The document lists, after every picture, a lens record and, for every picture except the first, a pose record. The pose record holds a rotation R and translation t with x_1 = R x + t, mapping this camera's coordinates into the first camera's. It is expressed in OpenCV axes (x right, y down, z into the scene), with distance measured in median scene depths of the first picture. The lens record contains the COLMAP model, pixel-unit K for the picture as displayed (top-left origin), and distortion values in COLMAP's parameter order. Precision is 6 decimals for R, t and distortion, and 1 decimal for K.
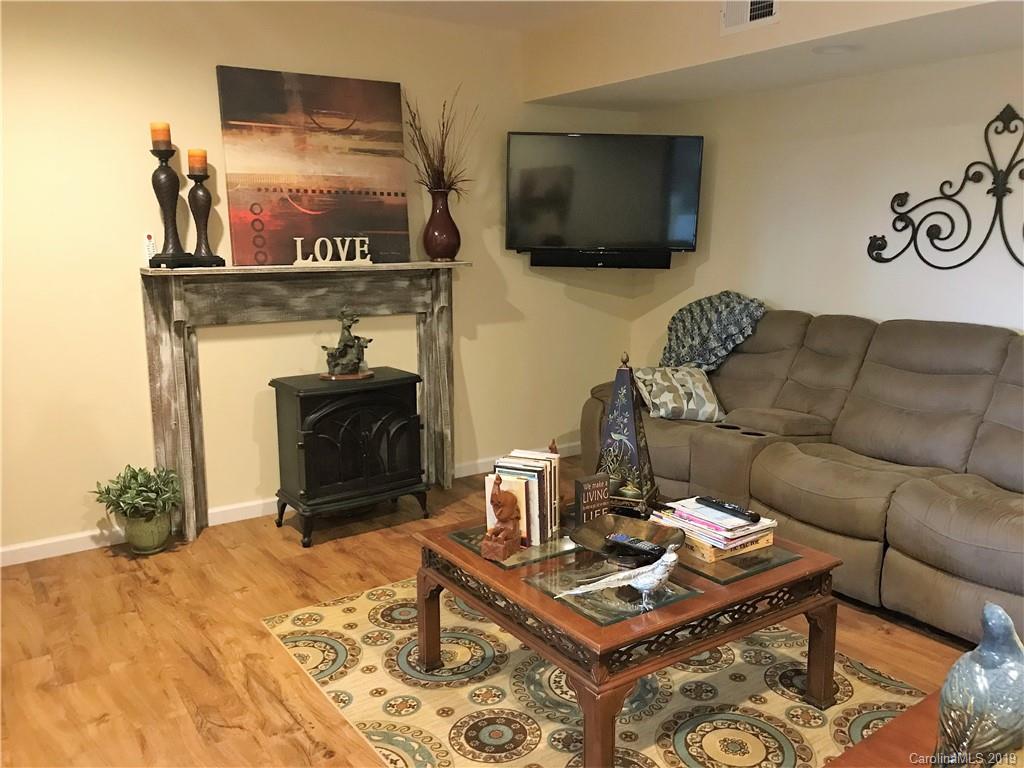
lens RADIAL K [[835.9, 0, 512.0], [0, 835.9, 384.0], [0, 0, 1]] dist [0.020181, -0.021972]
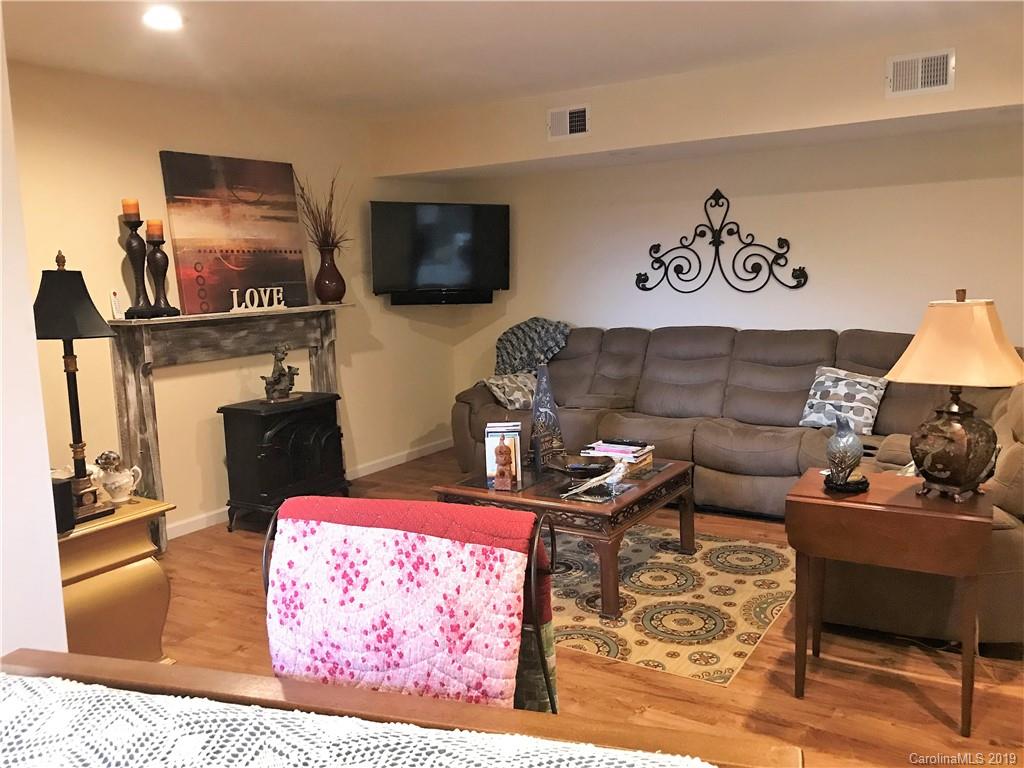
lens RADIAL K [[835.9, 0, 512.0], [0, 835.9, 384.0], [0, 0, 1]] dist [0.020181, -0.021972]
pose [[0.920694, -0.082788, 0.381403, -0.354188], [0.102709, 0.994192, -0.032136, 0.042424], [-0.376527, 0.068761, 0.923850, -0.265970]]
